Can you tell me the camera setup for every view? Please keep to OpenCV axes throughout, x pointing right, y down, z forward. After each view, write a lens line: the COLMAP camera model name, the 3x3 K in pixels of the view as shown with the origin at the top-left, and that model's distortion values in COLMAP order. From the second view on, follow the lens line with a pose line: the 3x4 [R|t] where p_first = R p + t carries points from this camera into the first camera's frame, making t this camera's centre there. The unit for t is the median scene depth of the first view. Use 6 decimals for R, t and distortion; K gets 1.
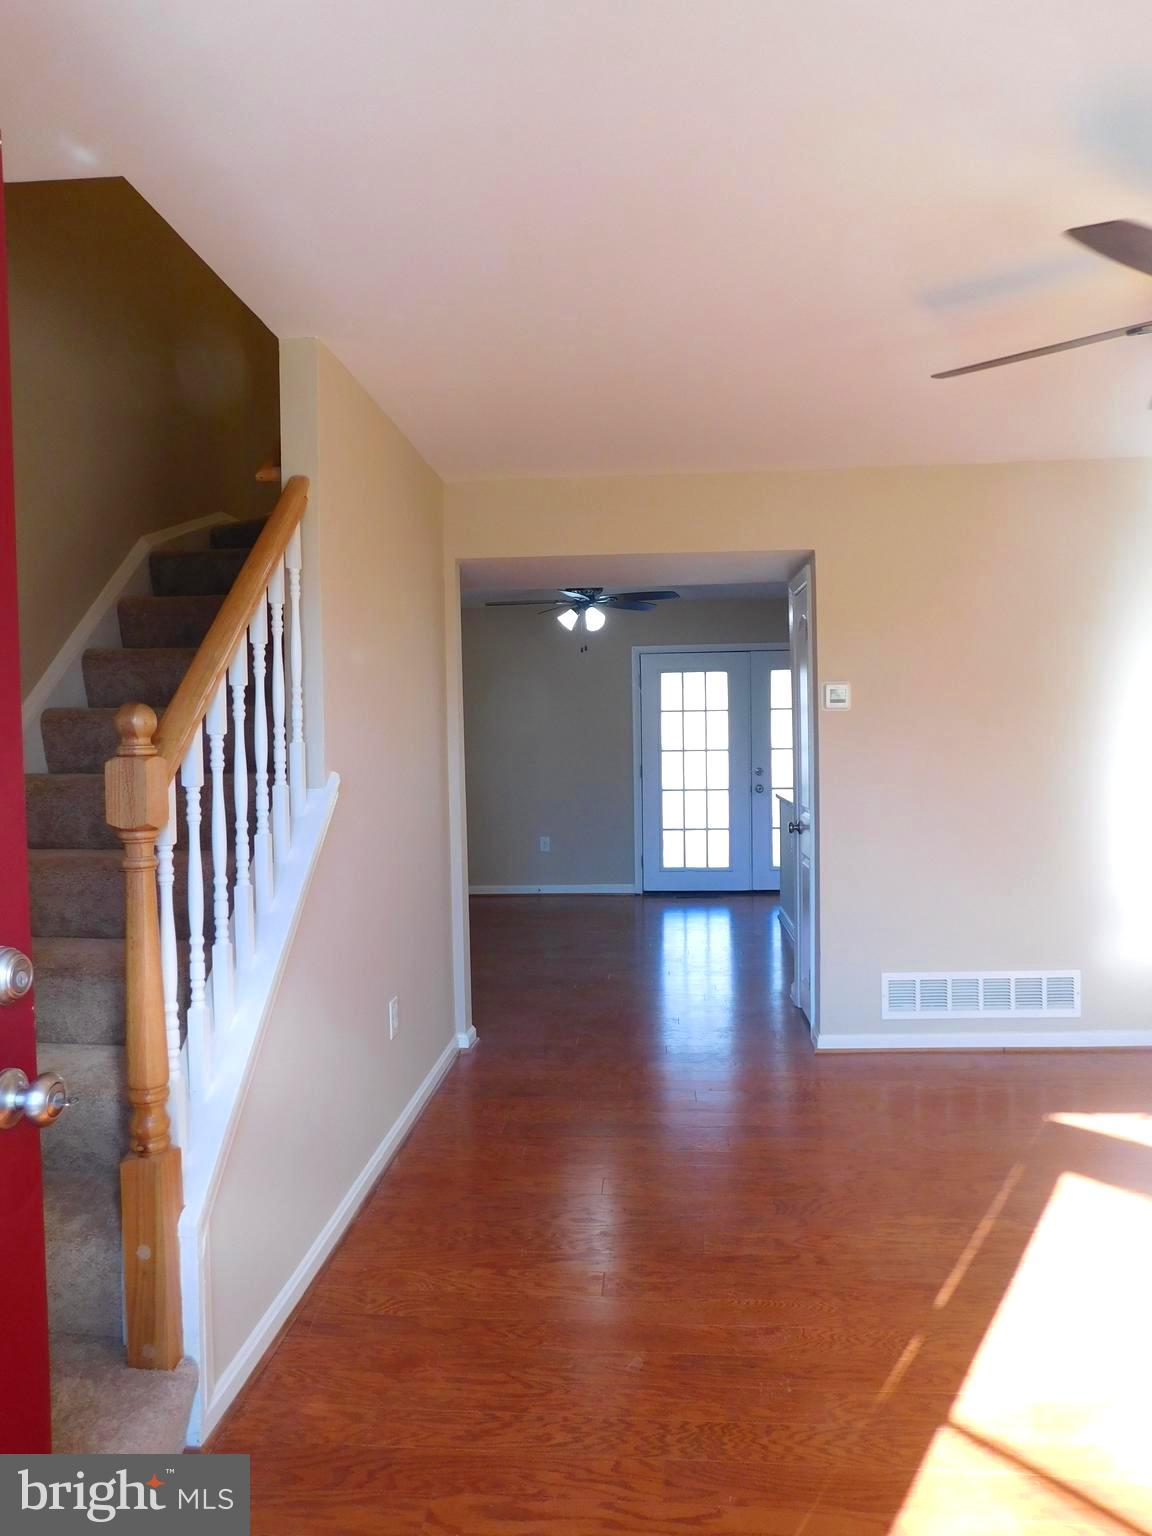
lens RADIAL K [[998.8, 0, 573.3], [0, 998.8, 771.1], [0, 0, 1]] dist [-0.052791, 0.042829]
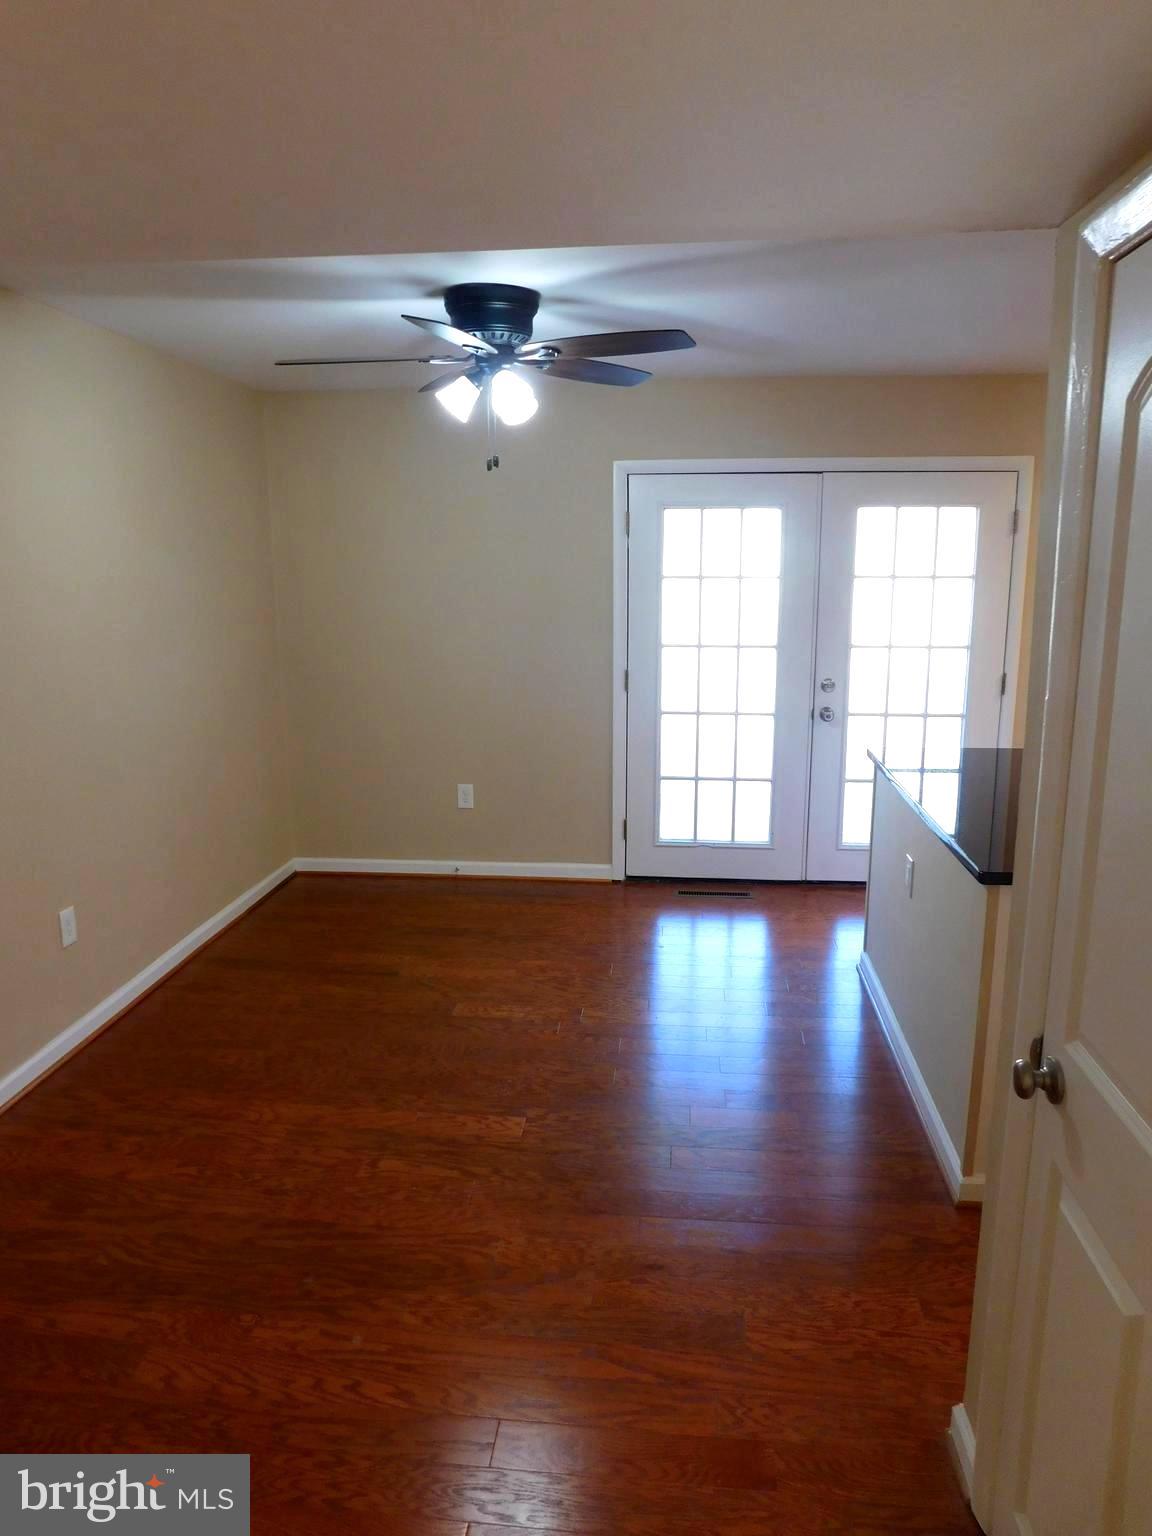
lens RADIAL K [[998.8, 0, 581.1], [0, 998.8, 764.8], [0, 0, 1]] dist [-0.052791, 0.042829]
pose [[0.999796, 0.015579, -0.012828, 0.049786], [-0.013211, 0.985776, 0.167544, -0.048992], [0.015255, -0.167341, 0.985781, 0.412560]]
